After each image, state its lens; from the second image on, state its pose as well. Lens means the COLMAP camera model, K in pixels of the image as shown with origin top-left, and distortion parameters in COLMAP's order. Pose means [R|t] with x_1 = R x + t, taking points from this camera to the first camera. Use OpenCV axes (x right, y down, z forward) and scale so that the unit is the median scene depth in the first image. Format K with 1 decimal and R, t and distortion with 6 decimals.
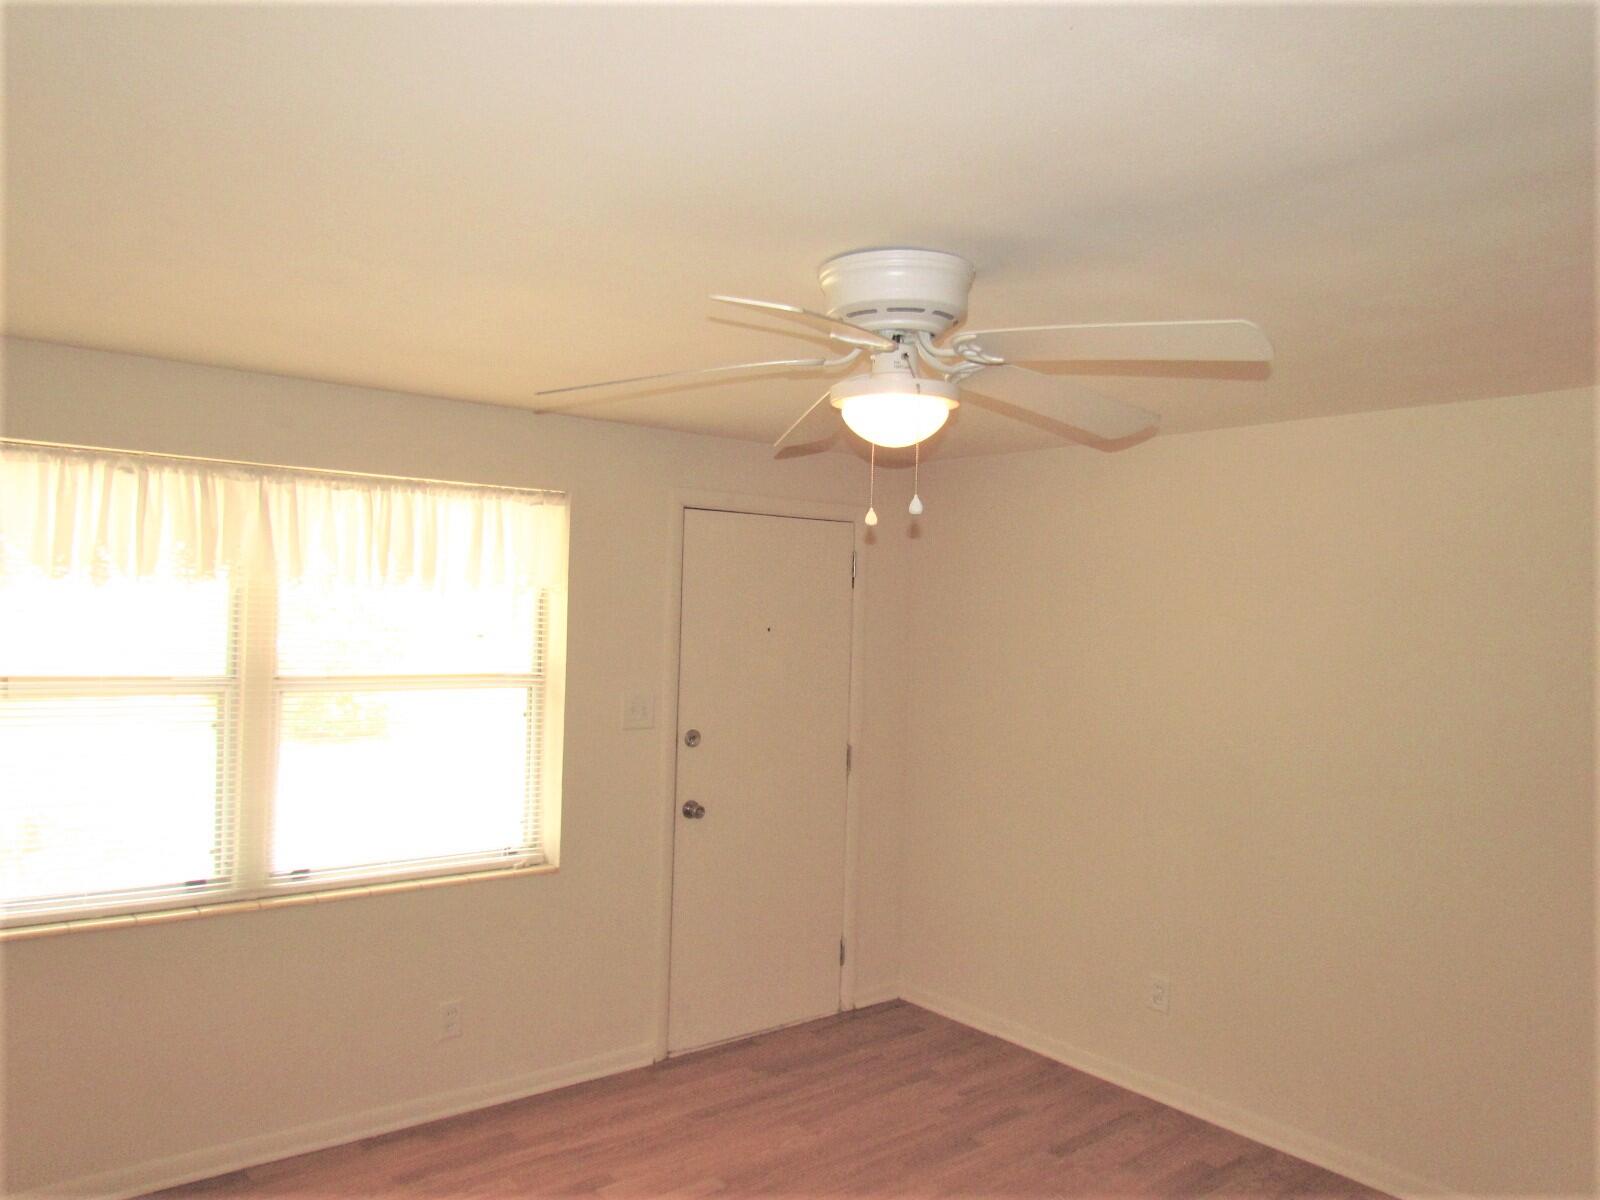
lens RADIAL K [[1109.9, 0, 800.0], [0, 1109.9, 600.0], [0, 0, 1]] dist [-0.038349, 0.021409]
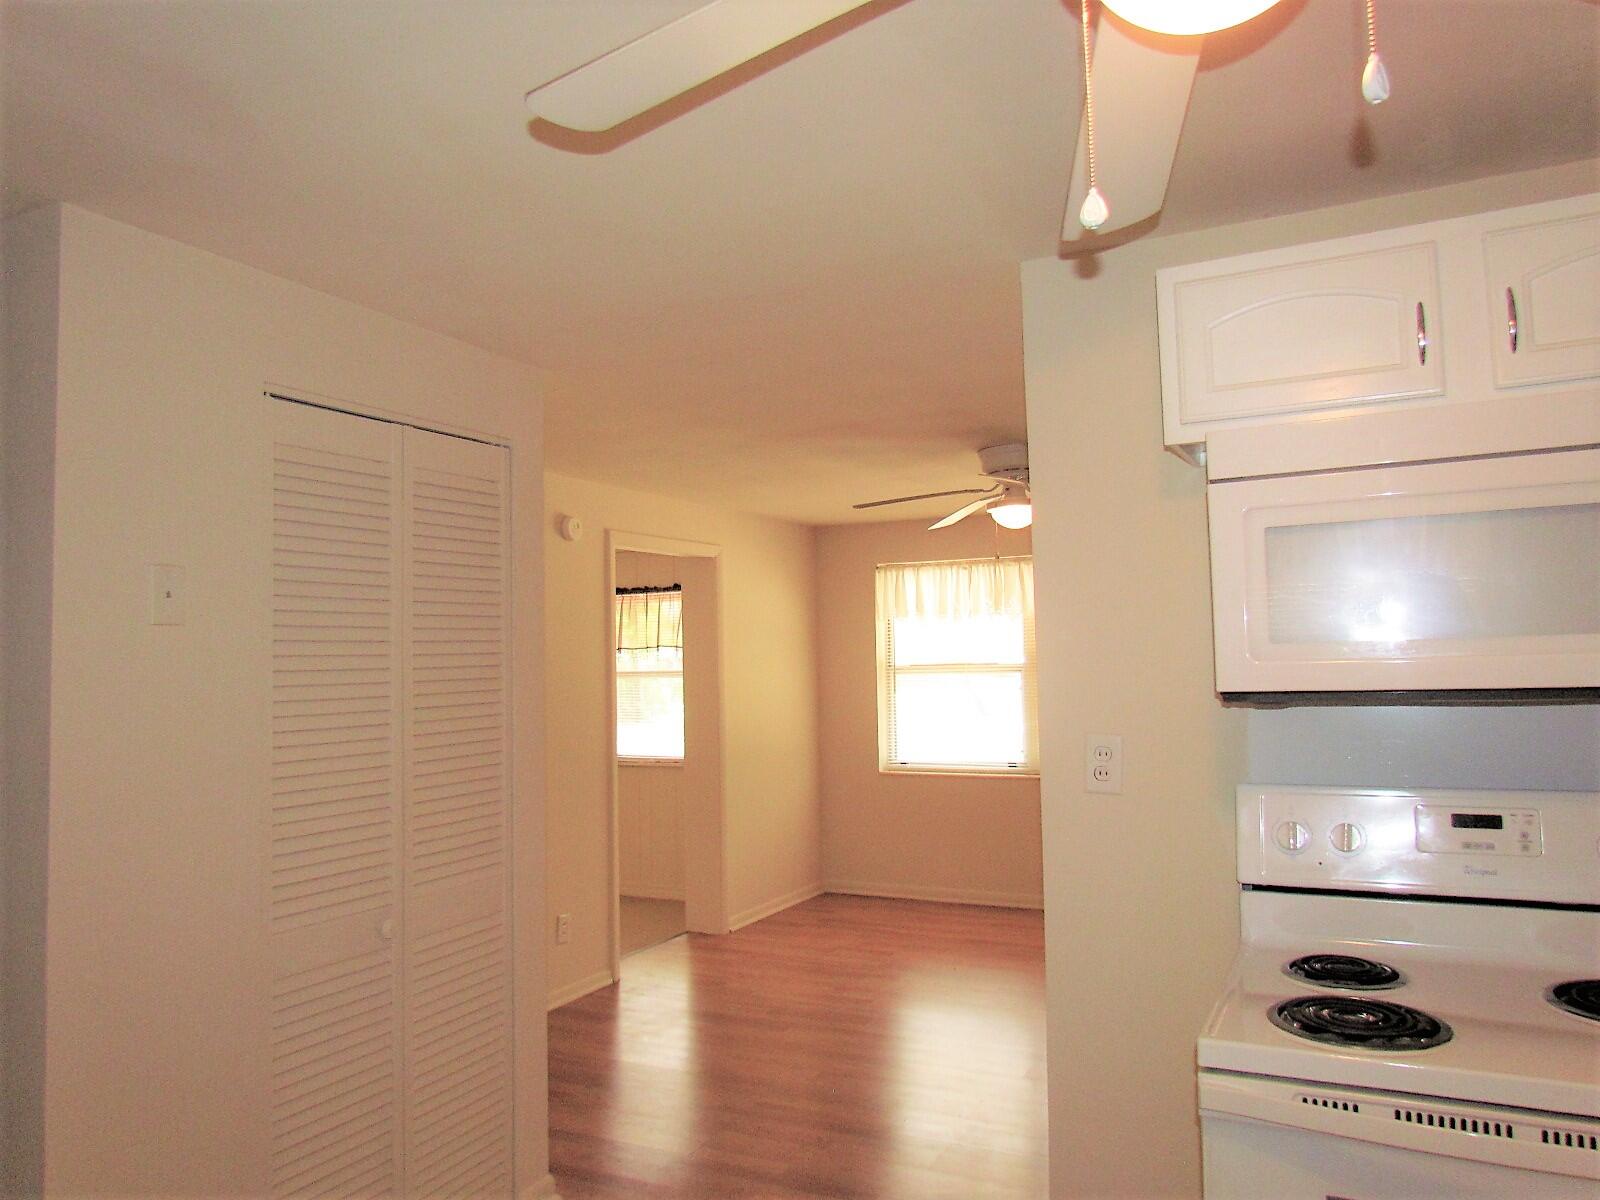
lens RADIAL K [[1109.9, 0, 800.0], [0, 1109.9, 600.0], [0, 0, 1]] dist [-0.038349, 0.021409]
pose [[0.396830, -0.087841, -0.913680, 1.136477], [0.043081, 0.996096, -0.077053, 0.090561], [0.916881, -0.008785, 0.399065, -0.172944]]
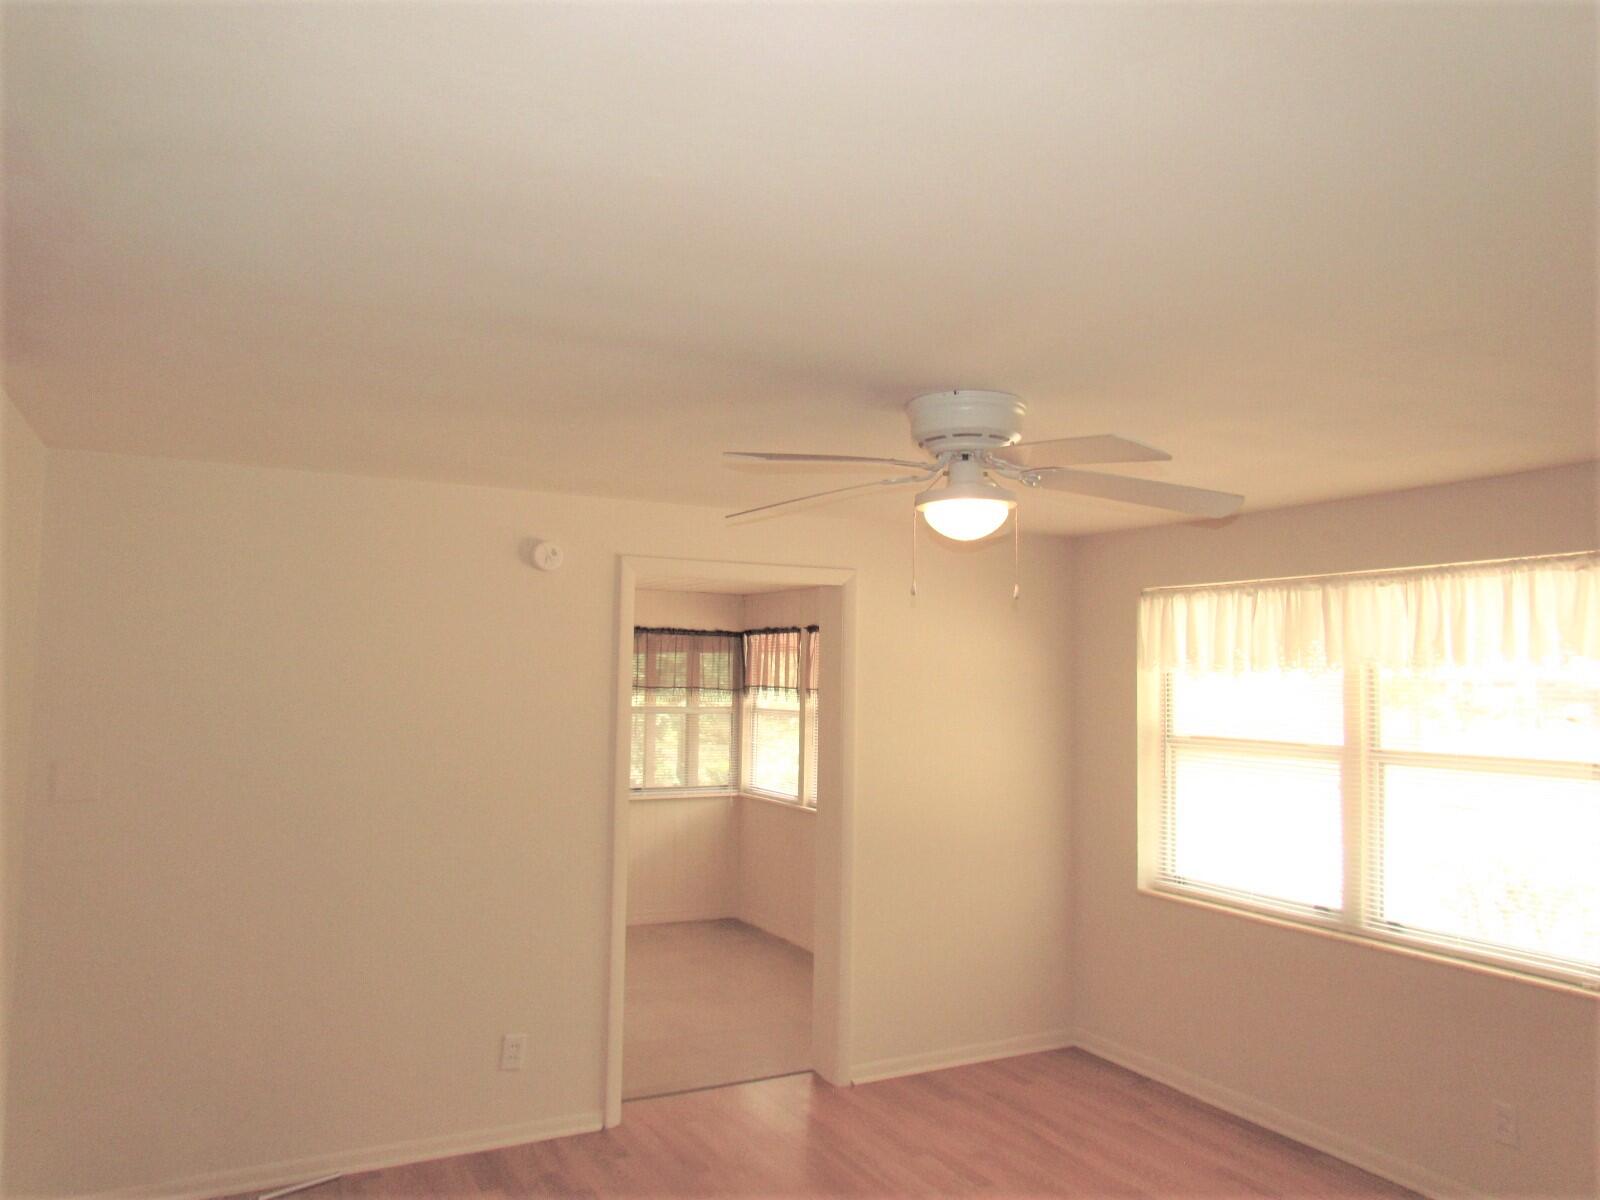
lens RADIAL K [[1115.9, 0, 809.4], [0, 1115.9, 590.8], [0, 0, 1]] dist [-0.042650, 0.010731]
pose [[-0.184158, -0.108139, -0.976930, 0.799273], [-0.011216, 0.994096, -0.107925, 0.034694], [0.982833, -0.008918, -0.184283, 0.619087]]
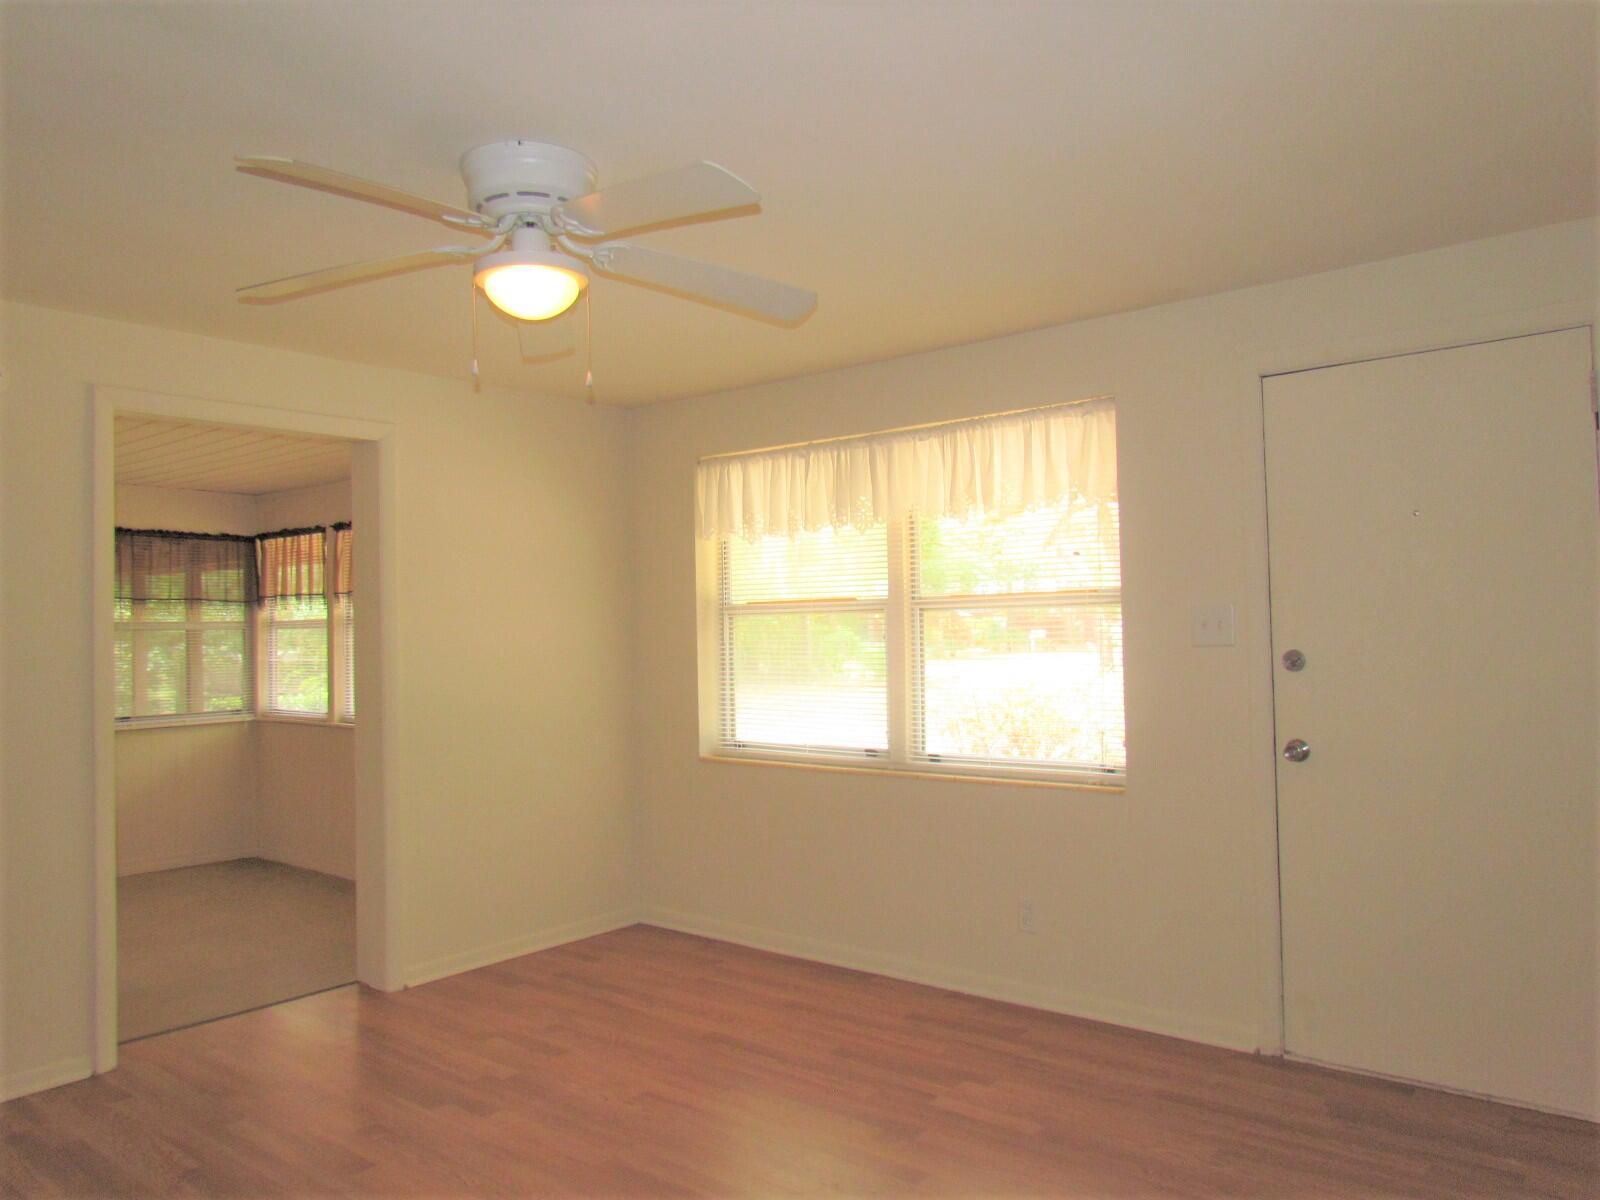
lens RADIAL K [[1115.9, 0, 809.4], [0, 1115.9, 590.8], [0, 0, 1]] dist [-0.042650, 0.010731]
pose [[0.218885, -0.067208, -0.973433, 0.732563], [0.038743, 0.997437, -0.060153, 0.133047], [0.974981, -0.024547, 0.220928, 0.595041]]
